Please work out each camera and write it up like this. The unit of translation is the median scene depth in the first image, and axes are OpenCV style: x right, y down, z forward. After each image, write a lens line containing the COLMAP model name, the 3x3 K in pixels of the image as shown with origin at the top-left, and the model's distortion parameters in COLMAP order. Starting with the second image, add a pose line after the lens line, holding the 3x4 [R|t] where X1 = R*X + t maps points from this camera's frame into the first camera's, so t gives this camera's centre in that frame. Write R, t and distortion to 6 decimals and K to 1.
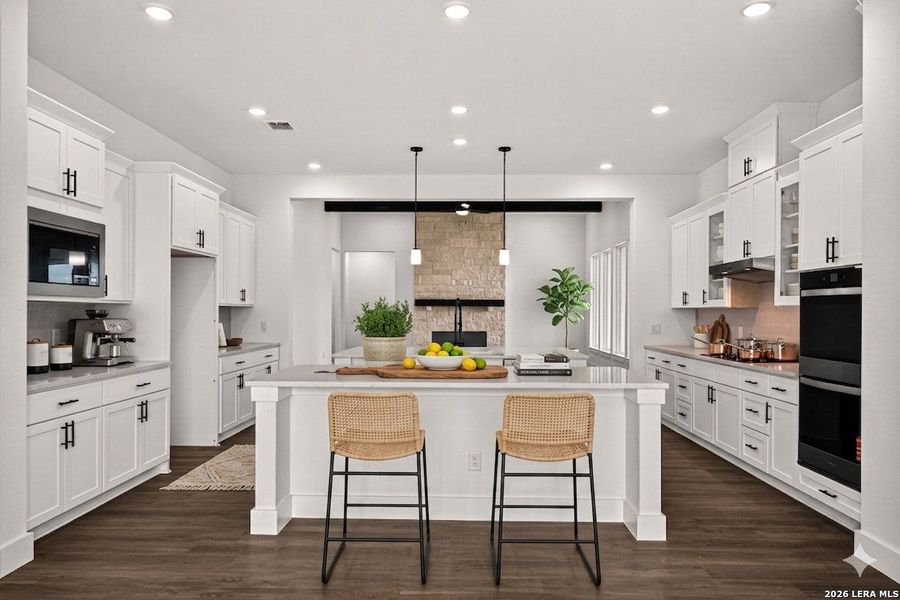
lens RADIAL K [[348.4, 0, 451.6], [0, 348.4, 308.7], [0, 0, 1]] dist [0.002421, 0.000049]
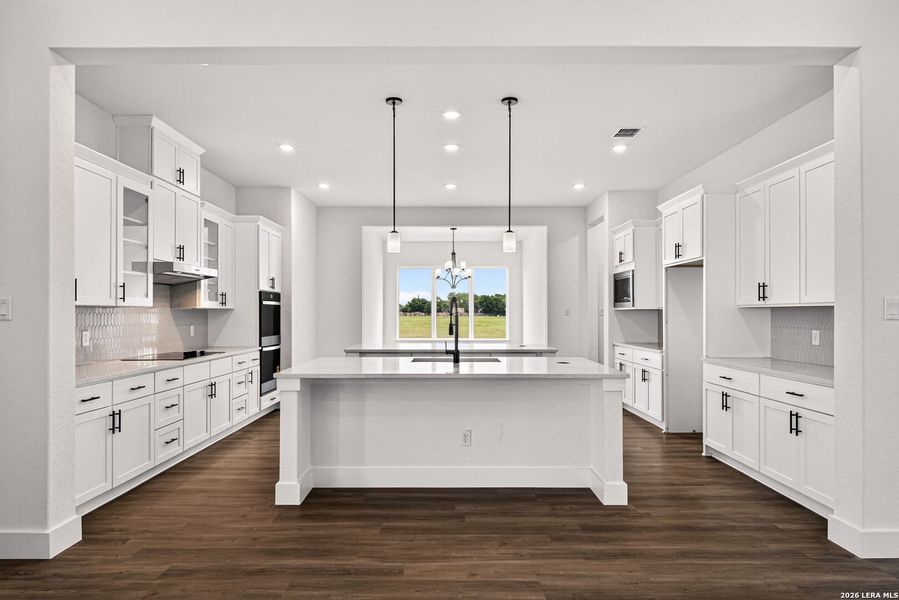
lens RADIAL K [[551.6, 0, 448.9], [0, 551.6, 301.1], [0, 0, 1]] dist [0.017711, 0.001120]
pose [[0.999807, -0.005329, 0.018892, -0.026299], [0.005528, 0.999930, -0.010468, -0.013660], [-0.018835, 0.010570, 0.999767, -0.863077]]
